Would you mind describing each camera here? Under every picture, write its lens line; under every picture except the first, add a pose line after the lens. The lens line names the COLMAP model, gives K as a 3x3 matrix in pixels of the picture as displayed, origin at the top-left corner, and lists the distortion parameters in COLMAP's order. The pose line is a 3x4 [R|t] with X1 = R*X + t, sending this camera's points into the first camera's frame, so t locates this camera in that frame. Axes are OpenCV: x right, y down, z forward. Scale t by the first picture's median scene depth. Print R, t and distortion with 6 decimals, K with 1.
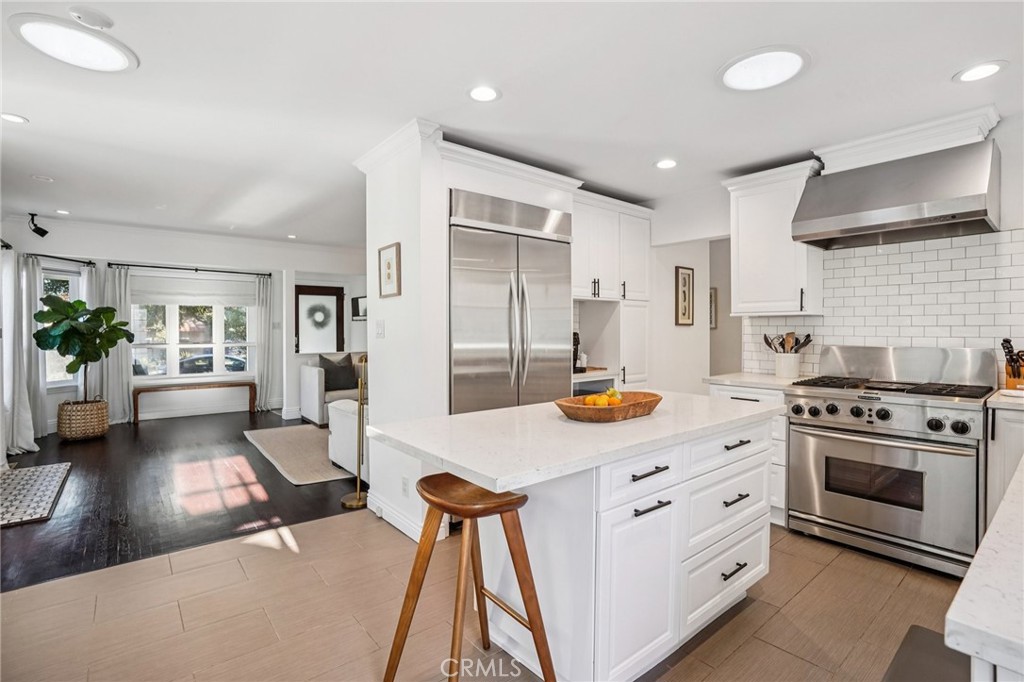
lens RADIAL K [[480.9, 0, 513.3], [0, 480.9, 327.8], [0, 0, 1]] dist [-0.029005, 0.000402]
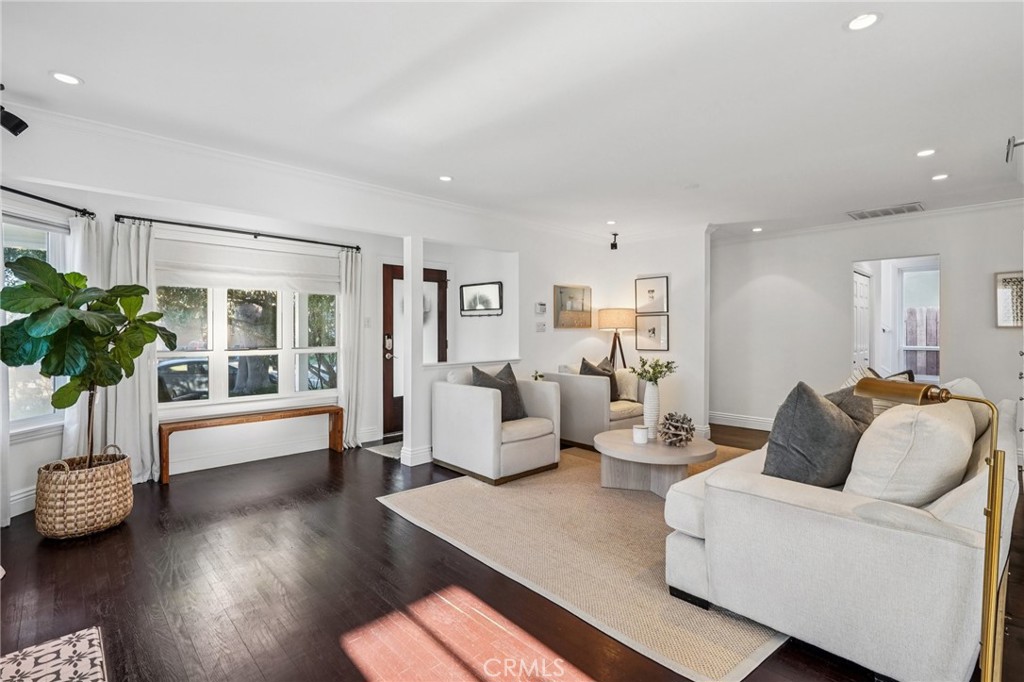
lens RADIAL K [[481.2, 0, 513.2], [0, 481.2, 328.5], [0, 0, 1]] dist [-0.002566, -0.000753]
pose [[0.997291, 0.007539, 0.073165, -0.402891], [-0.007601, 0.999971, 0.000563, 0.002202], [-0.073159, -0.001118, 0.997320, 0.356411]]
